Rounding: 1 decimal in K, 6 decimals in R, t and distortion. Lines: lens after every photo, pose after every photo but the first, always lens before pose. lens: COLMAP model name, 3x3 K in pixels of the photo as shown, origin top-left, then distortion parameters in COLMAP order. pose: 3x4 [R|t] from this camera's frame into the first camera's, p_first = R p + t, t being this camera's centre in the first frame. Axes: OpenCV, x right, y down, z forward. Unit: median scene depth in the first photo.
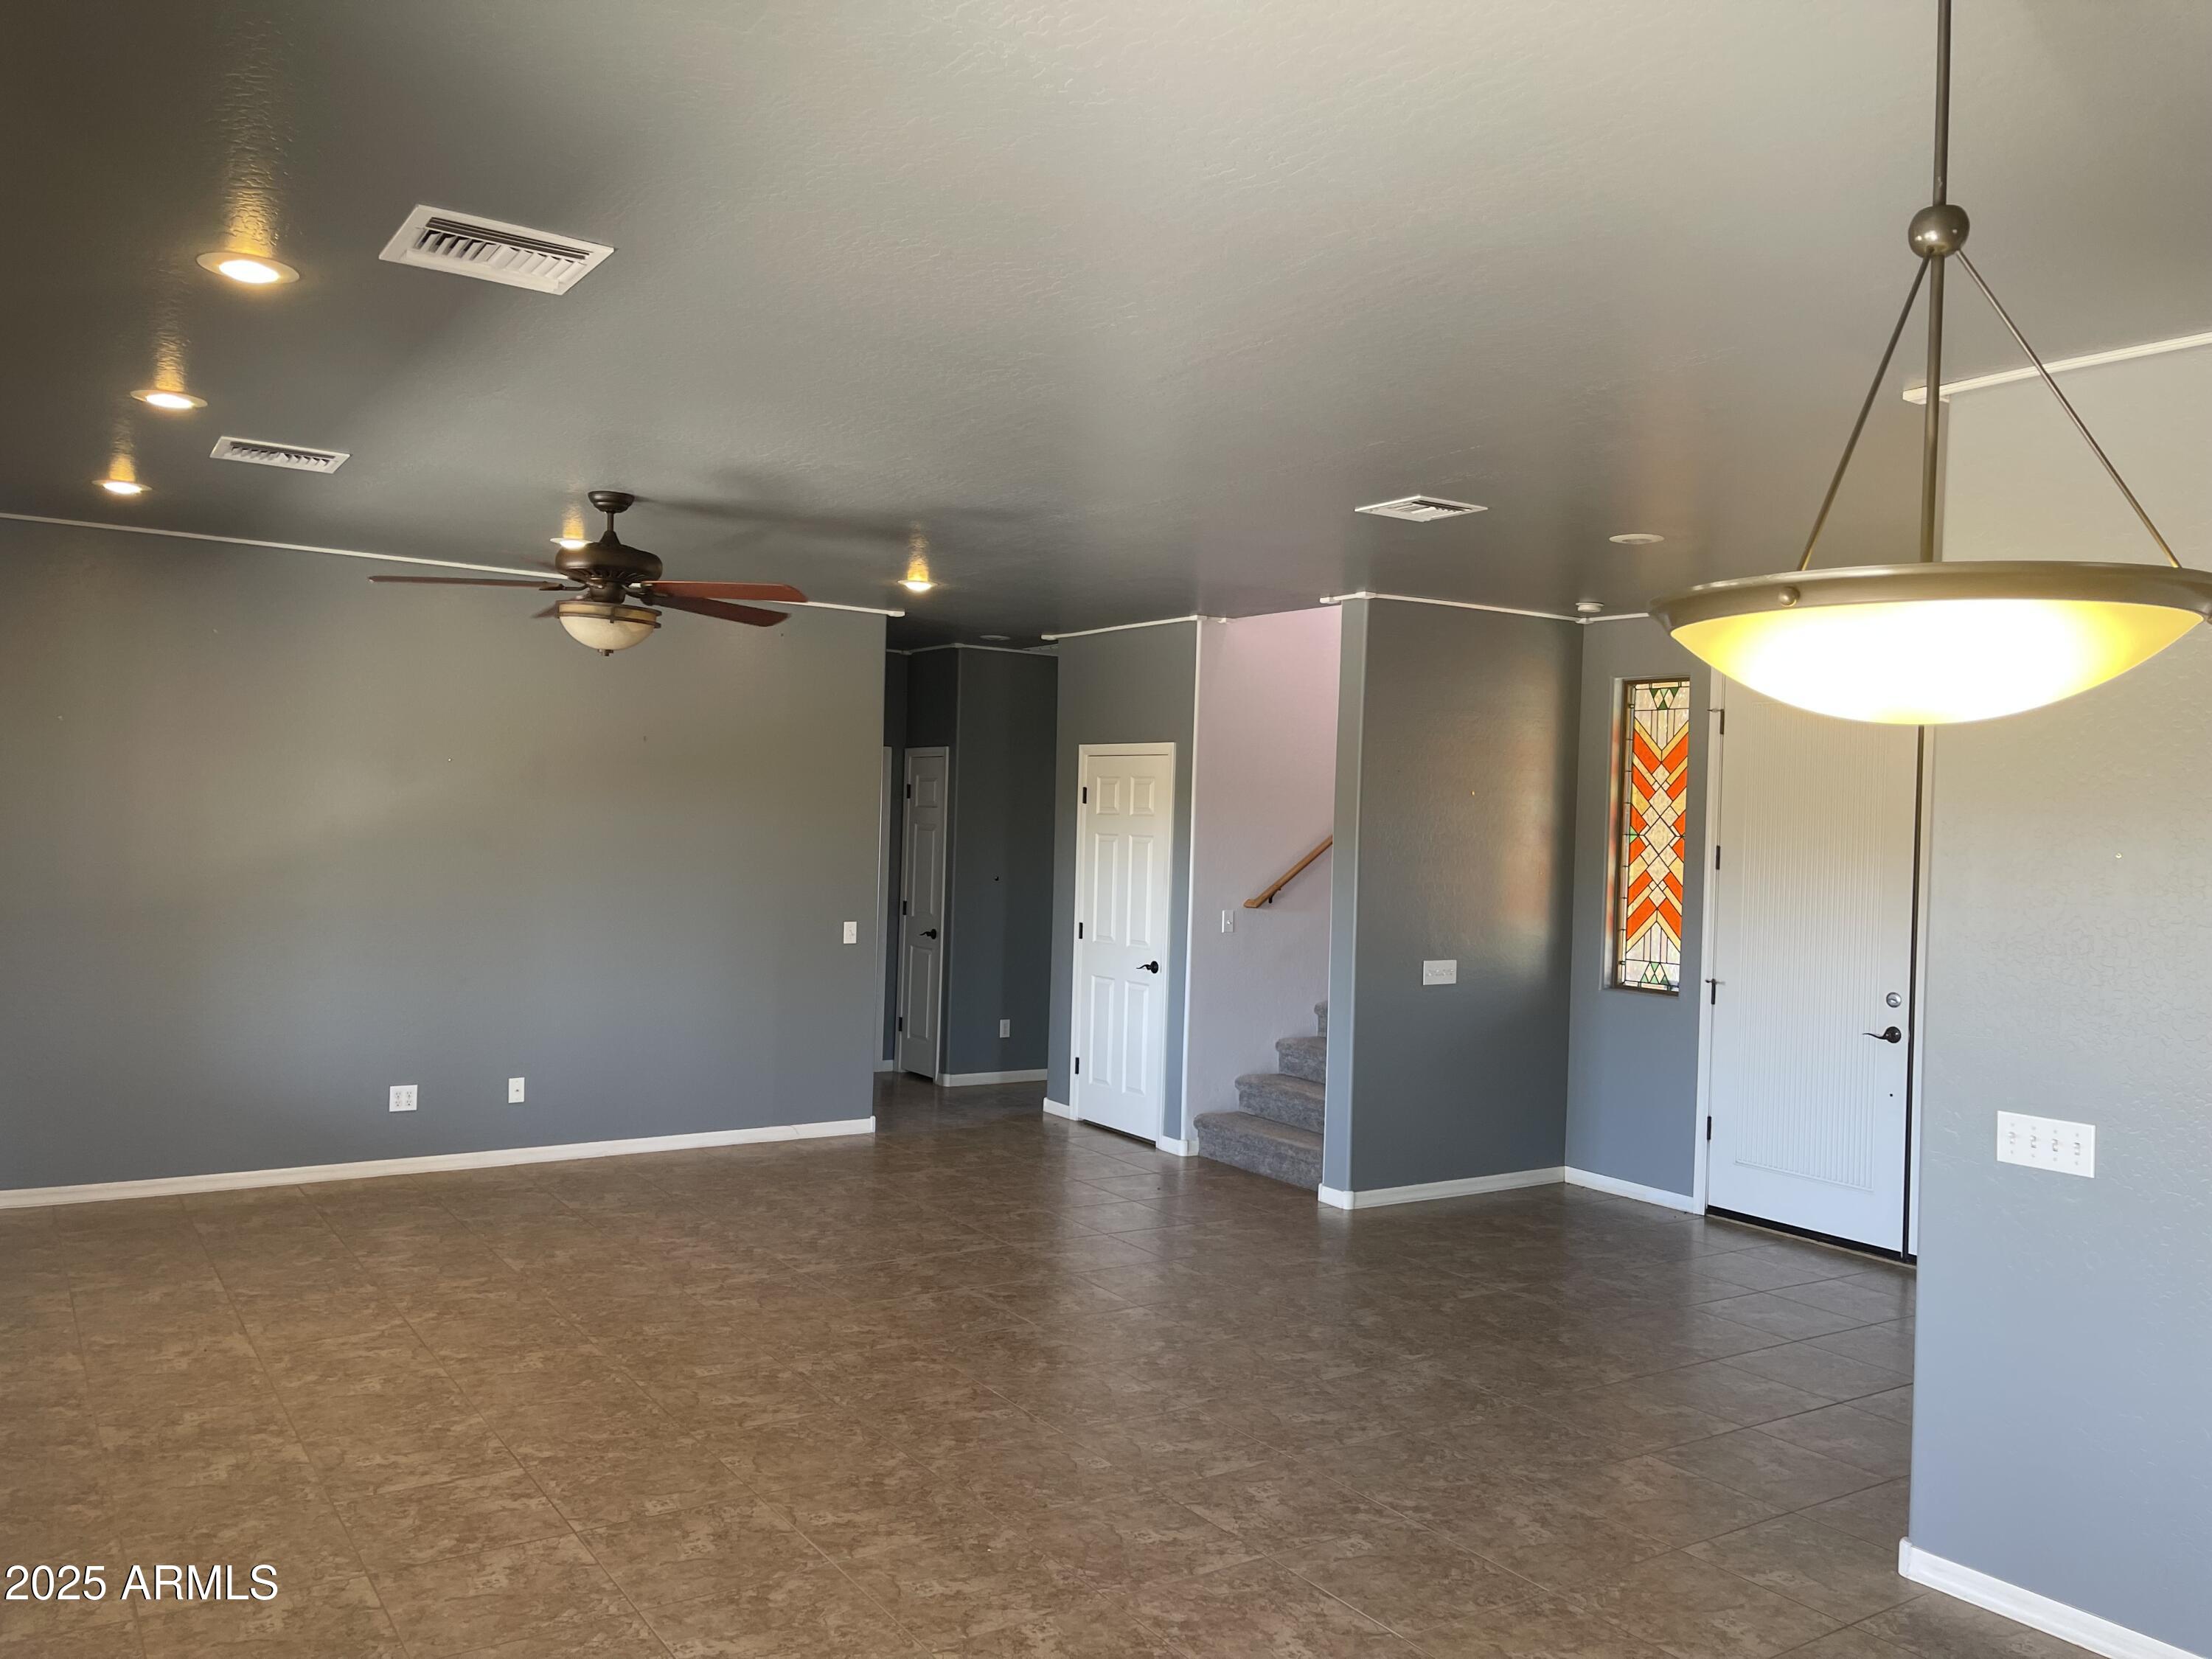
lens RADIAL K [[1656.5, 0, 1086.2], [0, 1656.5, 823.7], [0, 0, 1]] dist [0.056843, -0.084402]
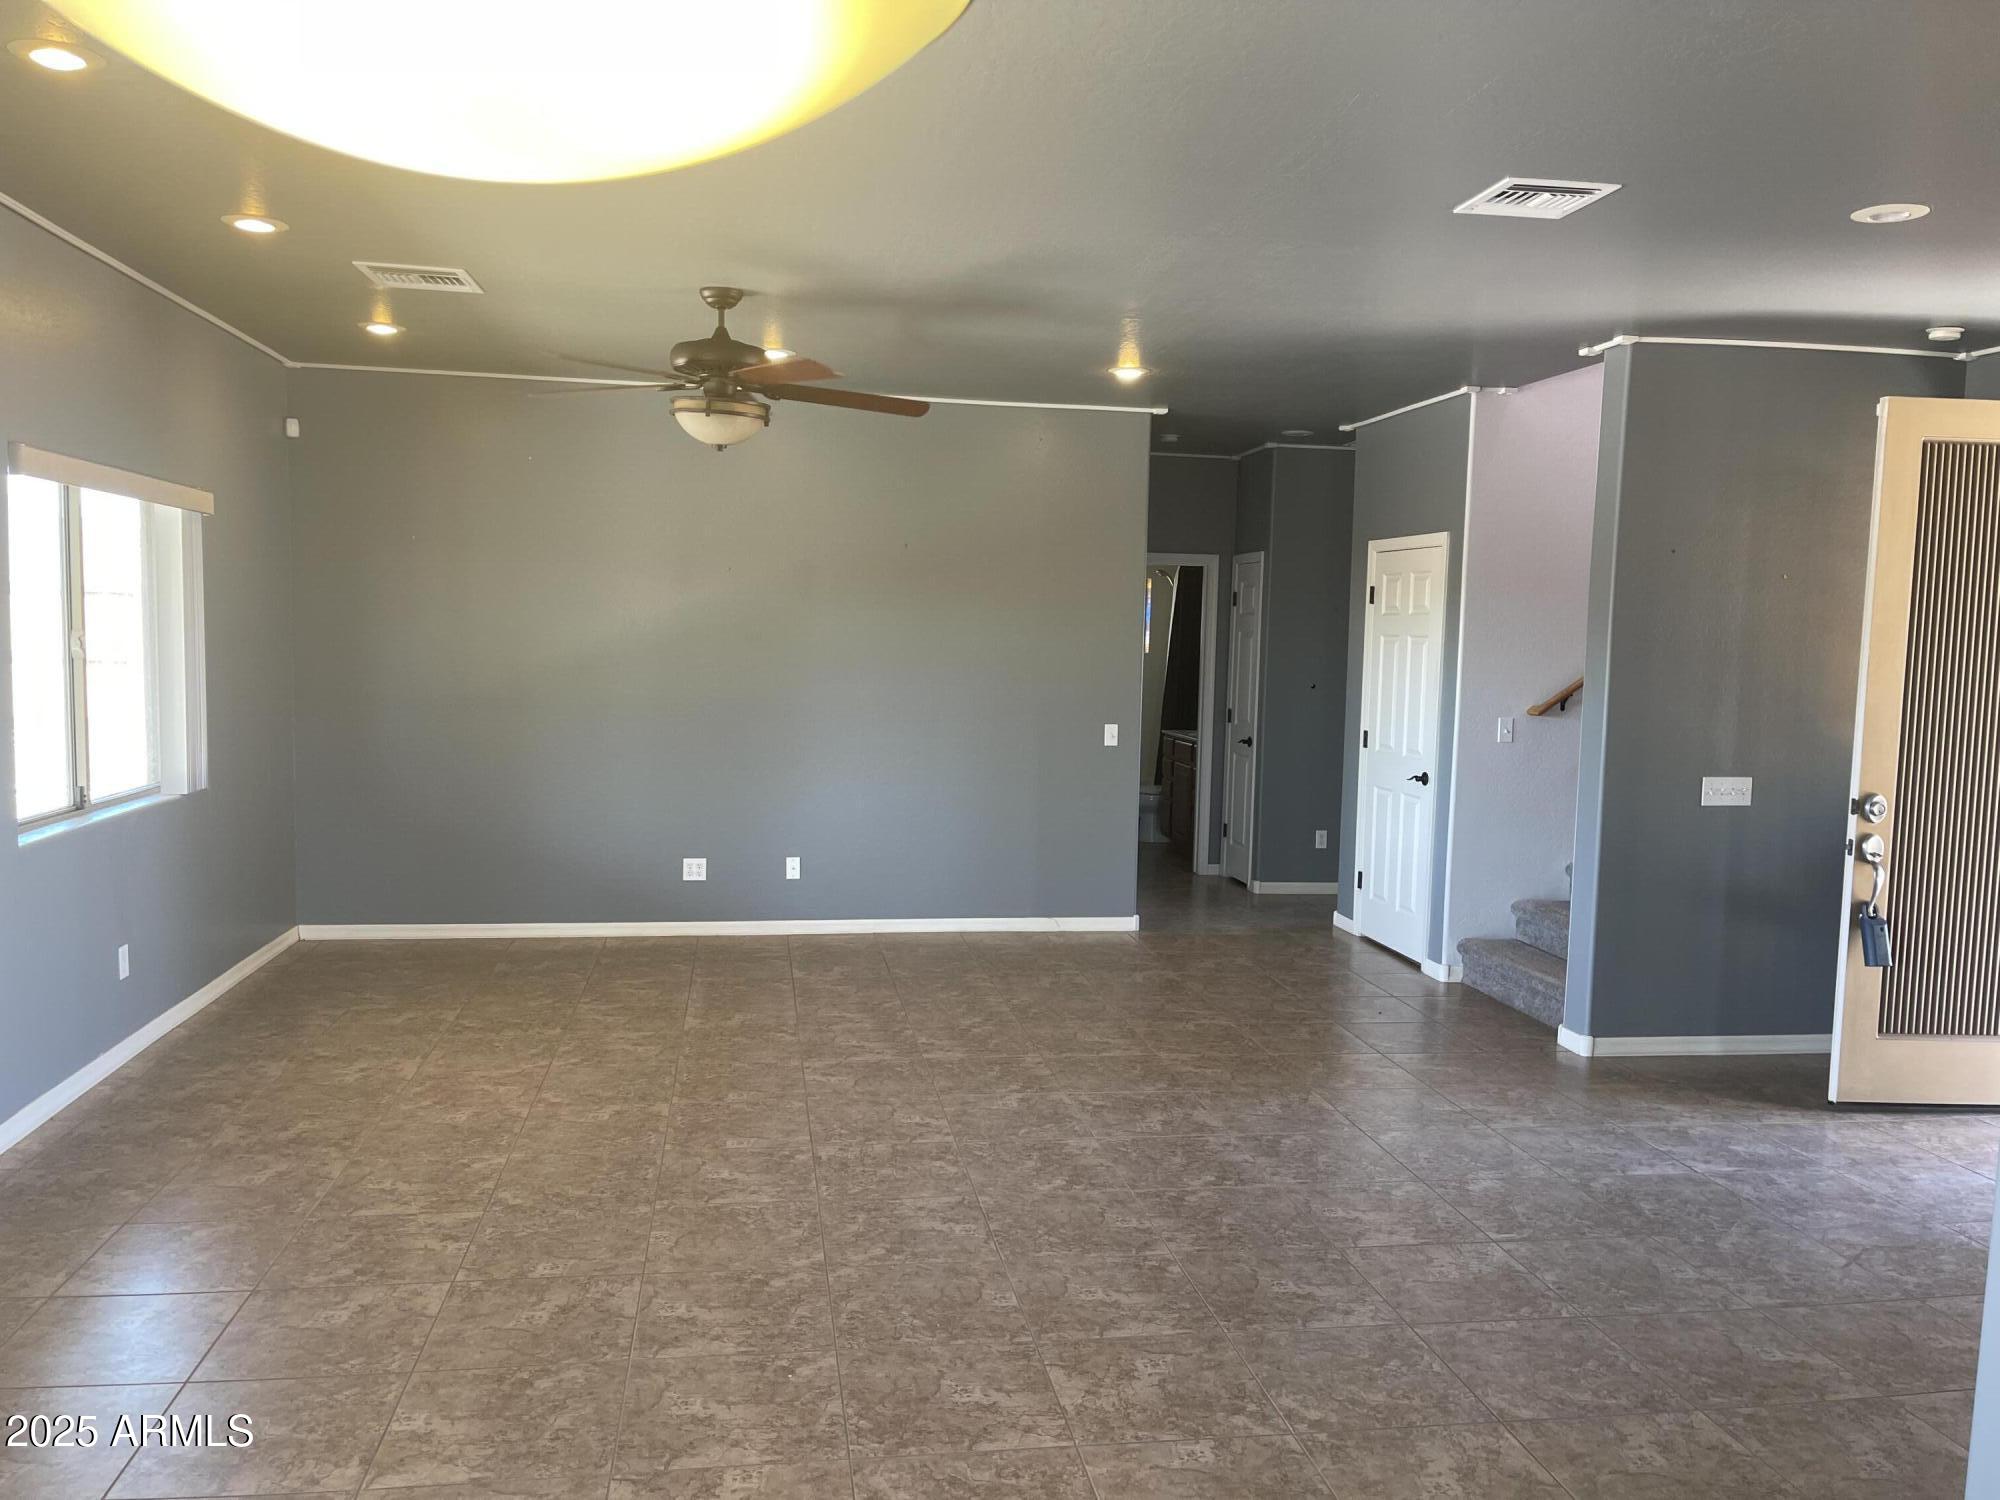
lens RADIAL K [[1497.7, 0, 990.7], [0, 1497.7, 767.7], [0, 0, 1]] dist [0.056843, -0.084402]
pose [[0.912223, 0.027764, -0.408752, 0.232088], [0.003670, 0.997107, 0.075919, 0.022530], [0.409678, -0.070755, 0.909482, 0.191420]]
